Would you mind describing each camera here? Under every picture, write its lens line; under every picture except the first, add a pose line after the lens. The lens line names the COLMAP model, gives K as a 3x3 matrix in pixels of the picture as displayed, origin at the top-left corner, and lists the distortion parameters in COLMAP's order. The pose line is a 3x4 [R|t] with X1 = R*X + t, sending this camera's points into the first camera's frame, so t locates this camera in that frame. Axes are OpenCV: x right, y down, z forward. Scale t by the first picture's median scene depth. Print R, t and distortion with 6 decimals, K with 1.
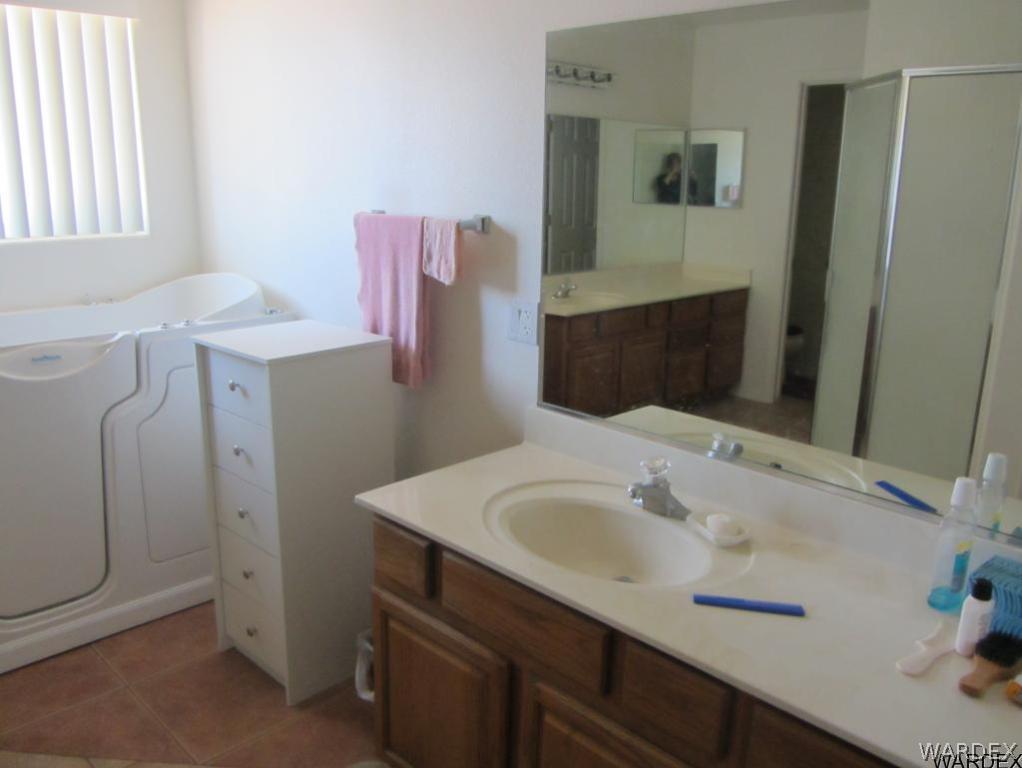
lens RADIAL K [[847.6, 0, 511.0], [0, 847.6, 384.0], [0, 0, 1]] dist [-0.035277, 0.005459]
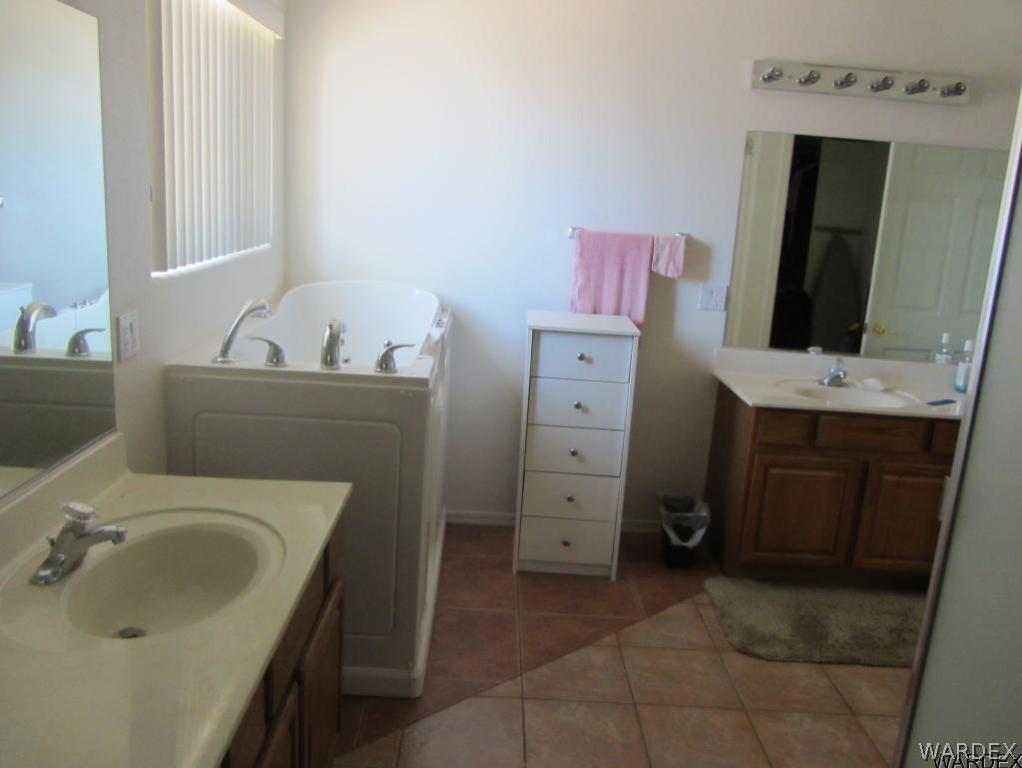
lens RADIAL K [[847.6, 0, 511.0], [0, 847.6, 384.0], [0, 0, 1]] dist [-0.035277, 0.005459]
pose [[0.693955, -0.138263, 0.706618, -1.416357], [0.125165, 0.989613, 0.070715, -0.070598], [-0.709056, 0.039371, 0.704053, 0.116068]]
